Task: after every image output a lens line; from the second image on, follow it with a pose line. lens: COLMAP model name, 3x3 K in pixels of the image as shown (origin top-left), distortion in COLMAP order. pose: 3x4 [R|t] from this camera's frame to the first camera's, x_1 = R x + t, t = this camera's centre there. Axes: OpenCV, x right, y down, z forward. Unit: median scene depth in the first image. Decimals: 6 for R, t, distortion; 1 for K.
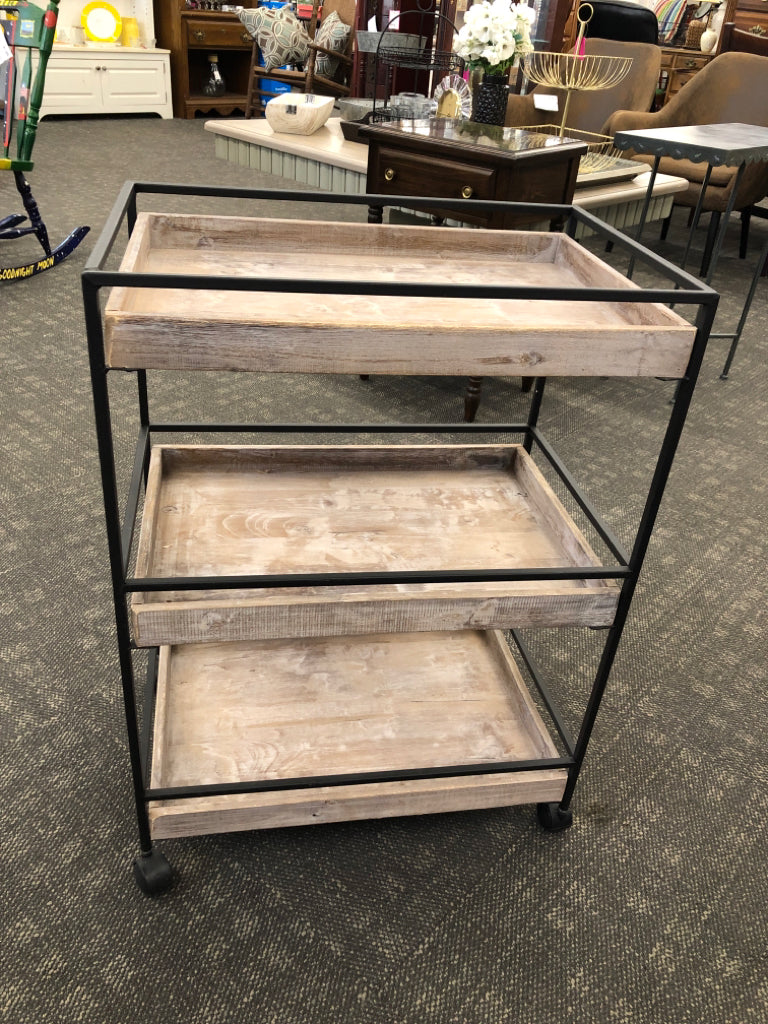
lens RADIAL K [[812.0, 0, 384.0], [0, 812.0, 512.0], [0, 0, 1]] dist [0.007982, 0.012620]
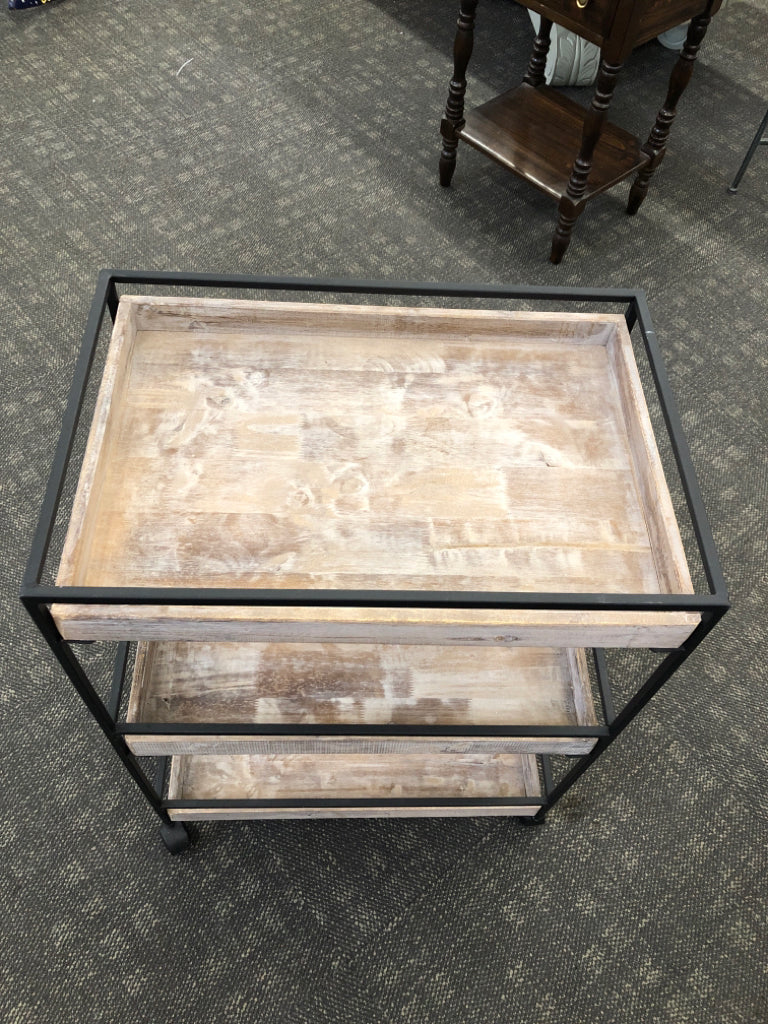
lens RADIAL K [[812.0, 0, 384.0], [0, 812.0, 512.0], [0, 0, 1]] dist [0.007982, 0.012620]
pose [[0.989631, 0.107207, -0.095591, 0.084146], [-0.060234, 0.913922, 0.401397, -0.497528], [0.130395, -0.391477, 0.910902, 0.139589]]
